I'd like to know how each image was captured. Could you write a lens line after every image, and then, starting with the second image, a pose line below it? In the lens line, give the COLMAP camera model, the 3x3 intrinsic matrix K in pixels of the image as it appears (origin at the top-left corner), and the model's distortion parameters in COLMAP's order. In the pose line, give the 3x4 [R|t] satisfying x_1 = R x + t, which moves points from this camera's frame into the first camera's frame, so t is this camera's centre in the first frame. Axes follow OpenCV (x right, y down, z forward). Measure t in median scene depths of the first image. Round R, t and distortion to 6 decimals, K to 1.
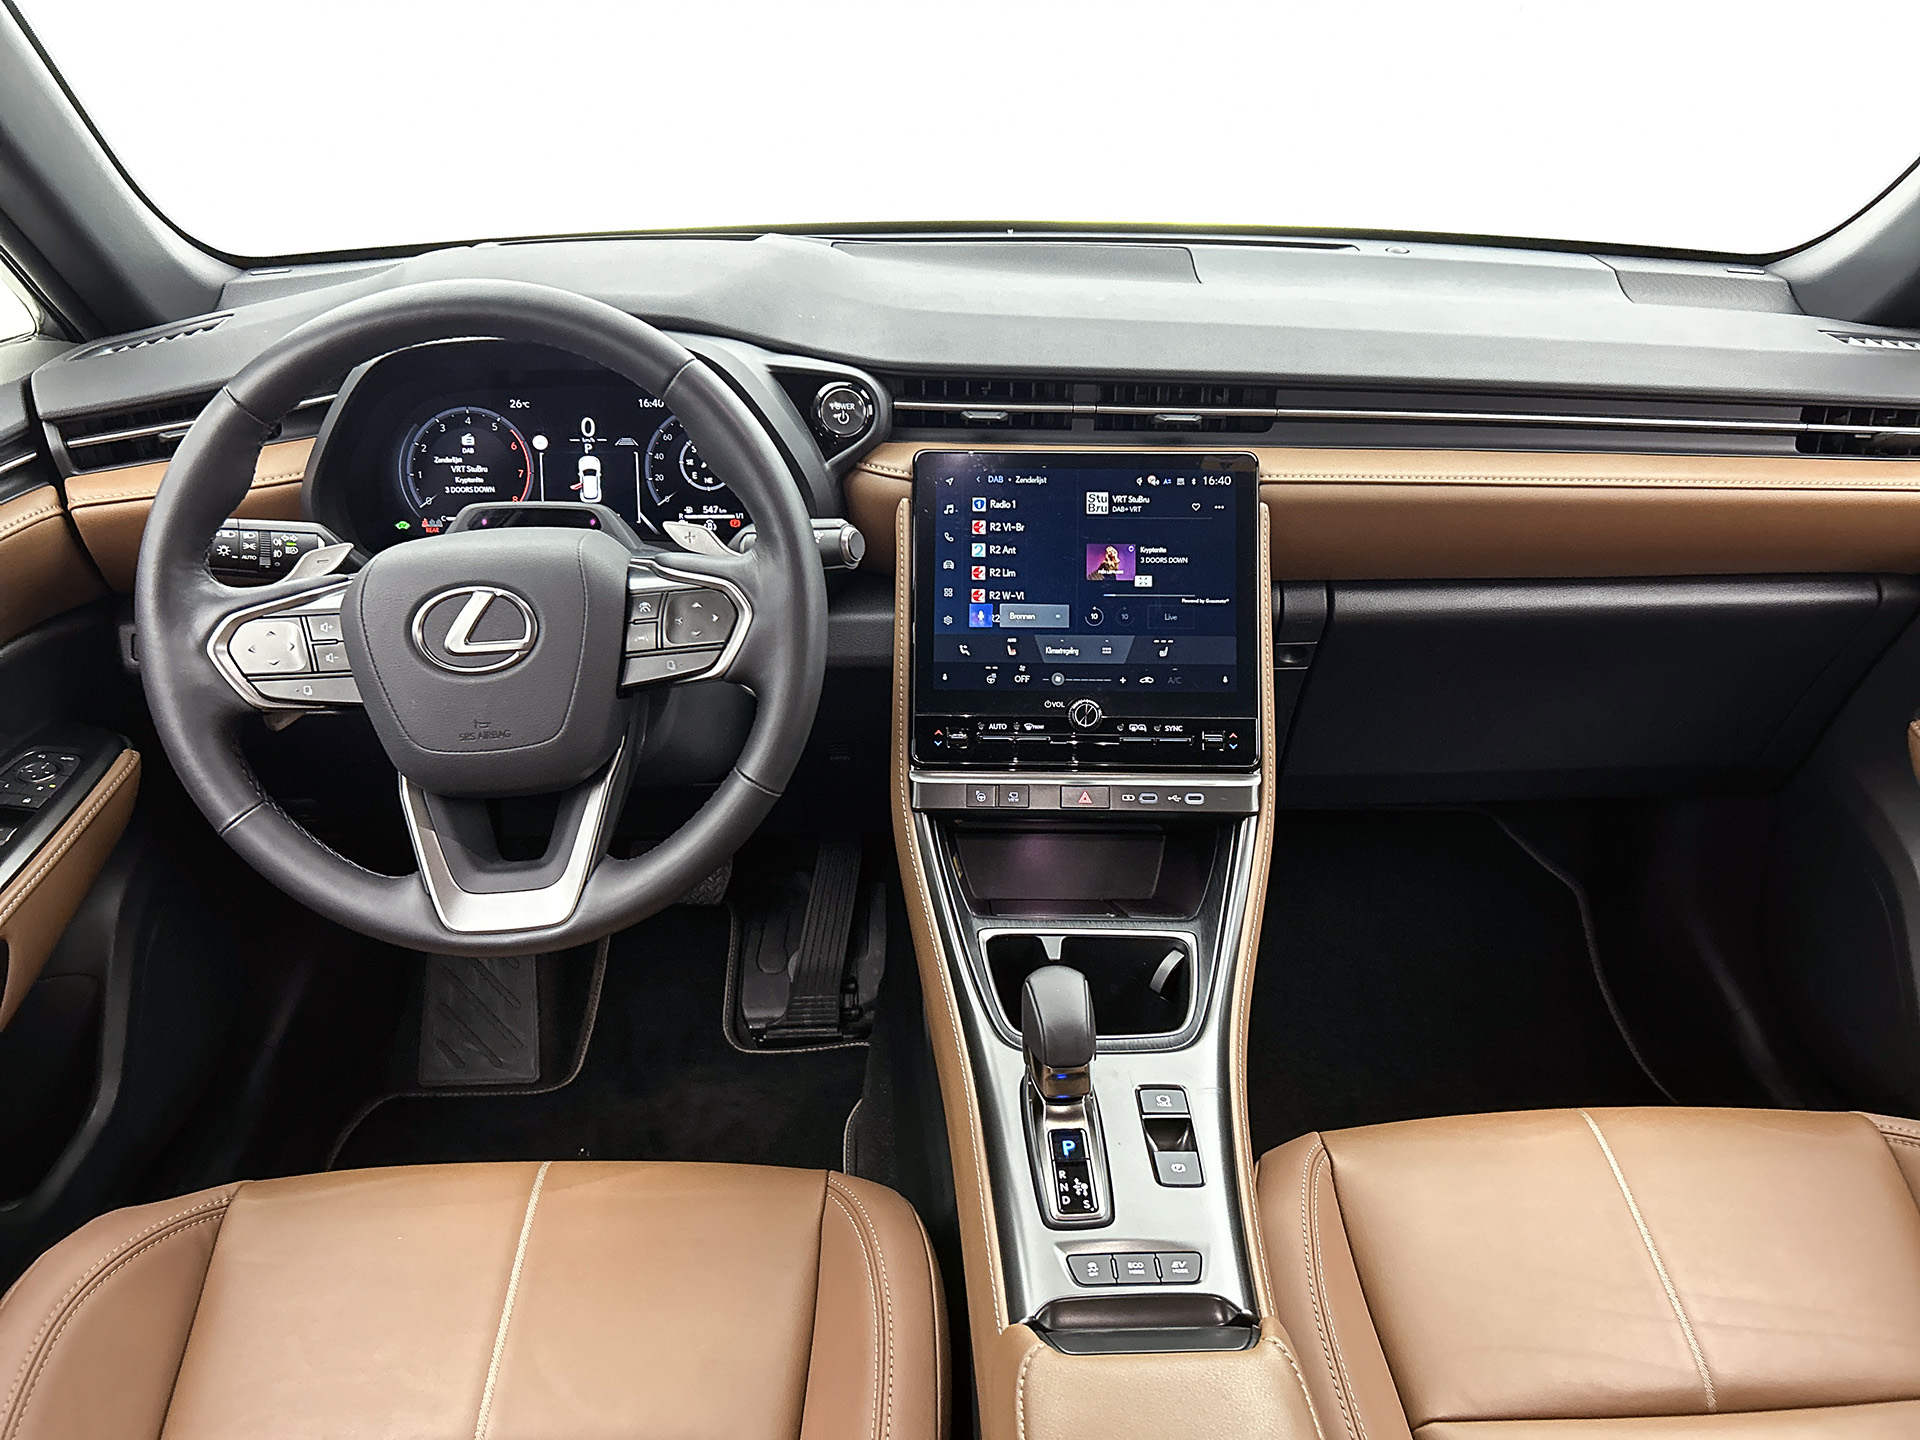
lens RADIAL K [[1454.4, 0, 966.2], [0, 1454.4, 712.2], [0, 0, 1]] dist [0.026982, -0.019261]
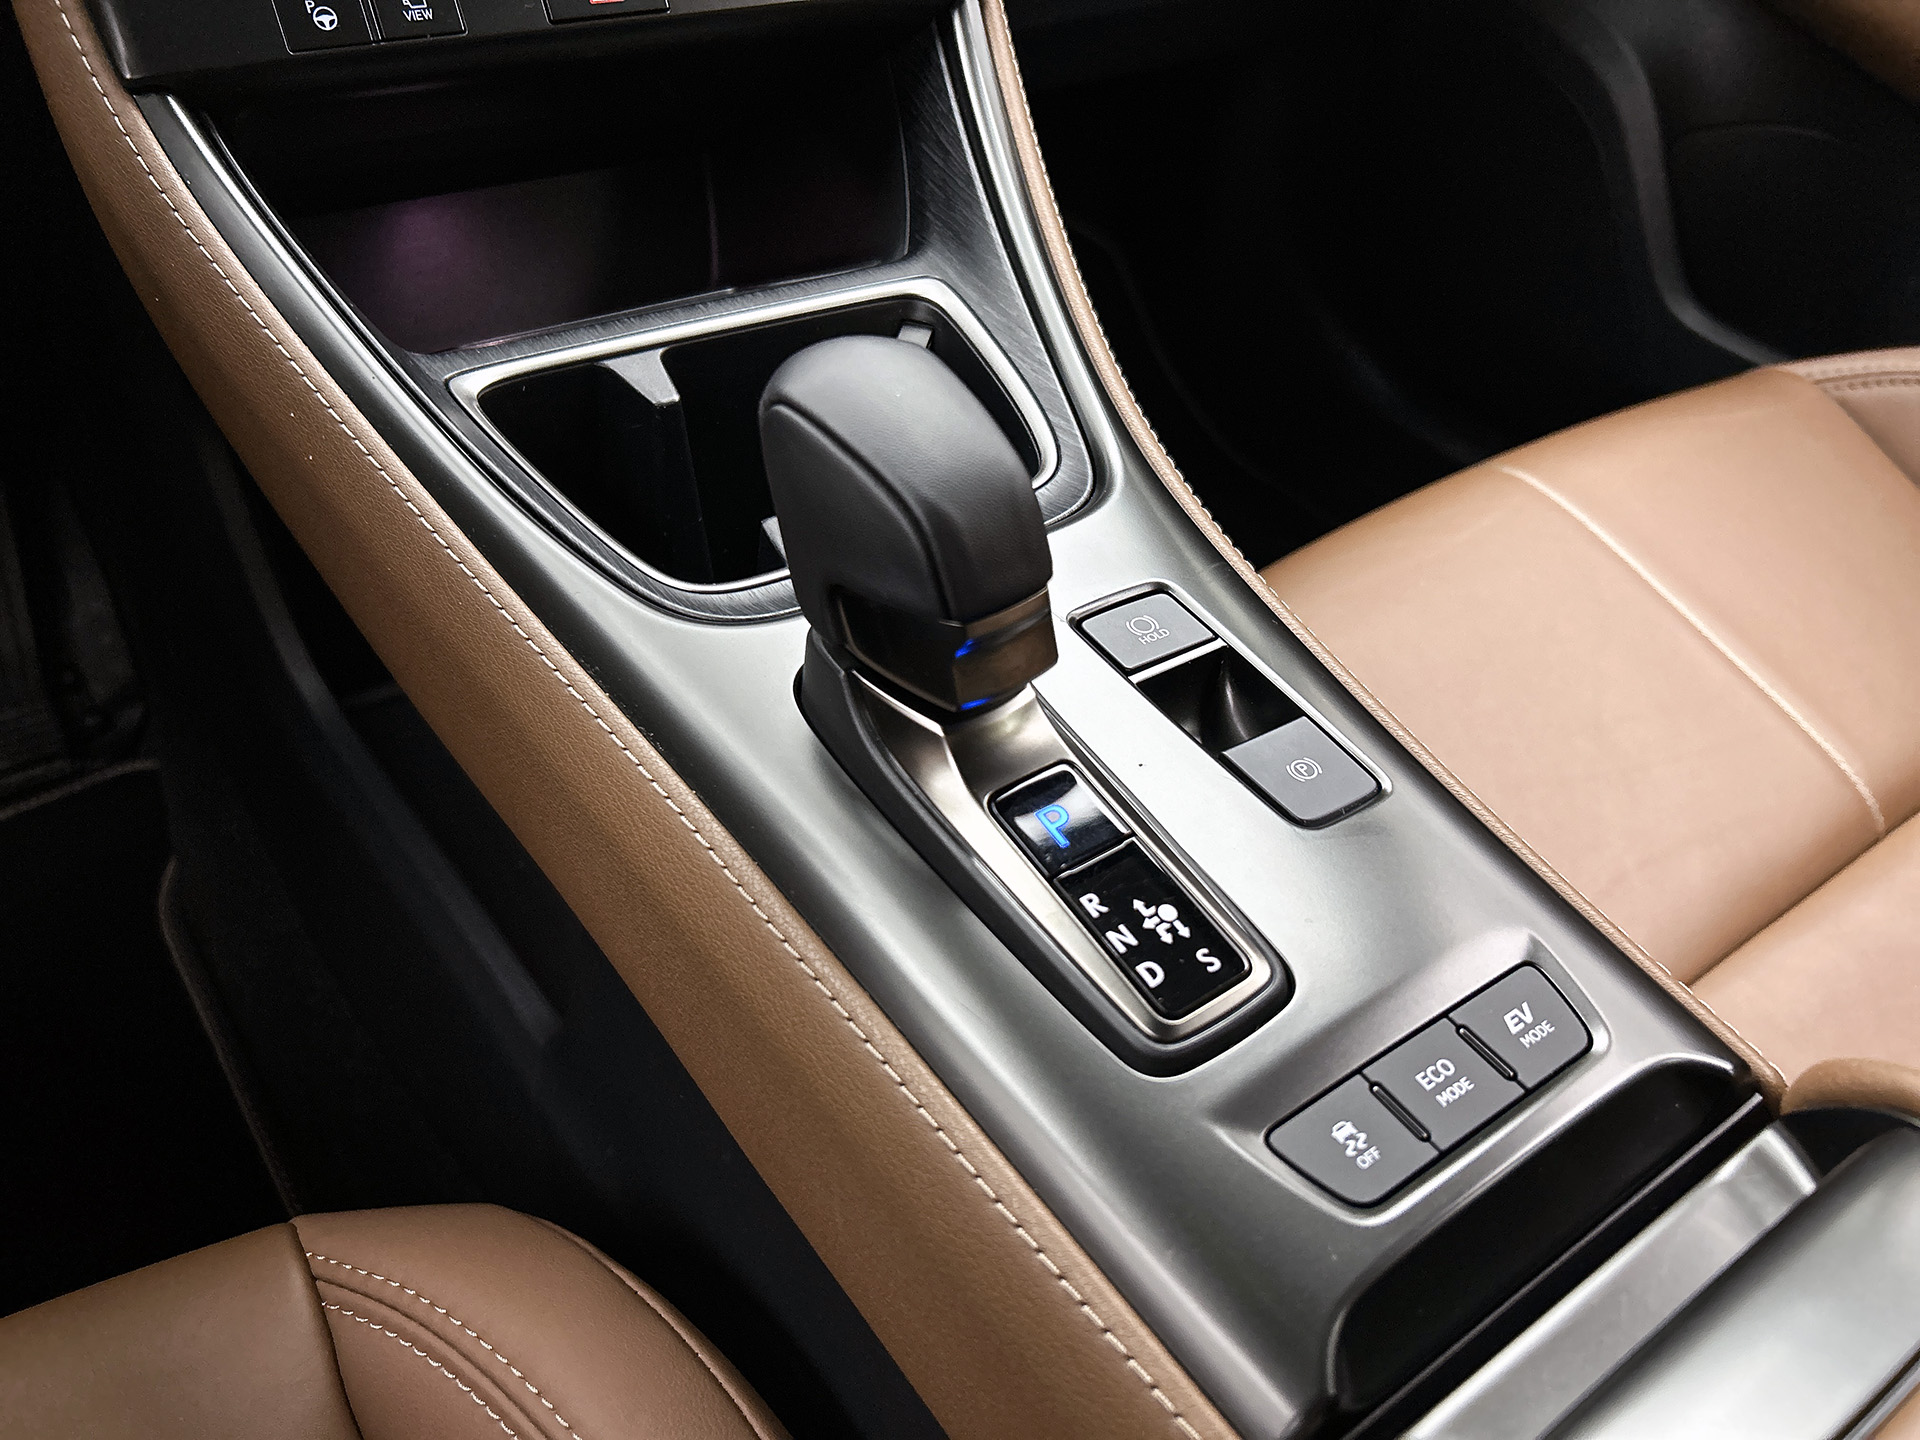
lens RADIAL K [[1454.4, 0, 966.7], [0, 1454.4, 709.3], [0, 0, 1]] dist [0.026982, -0.019261]
pose [[0.836863, -0.319092, 0.444792, -0.075172], [0.178317, 0.927123, 0.329616, 0.129034], [-0.517555, -0.196529, 0.832774, 0.601804]]
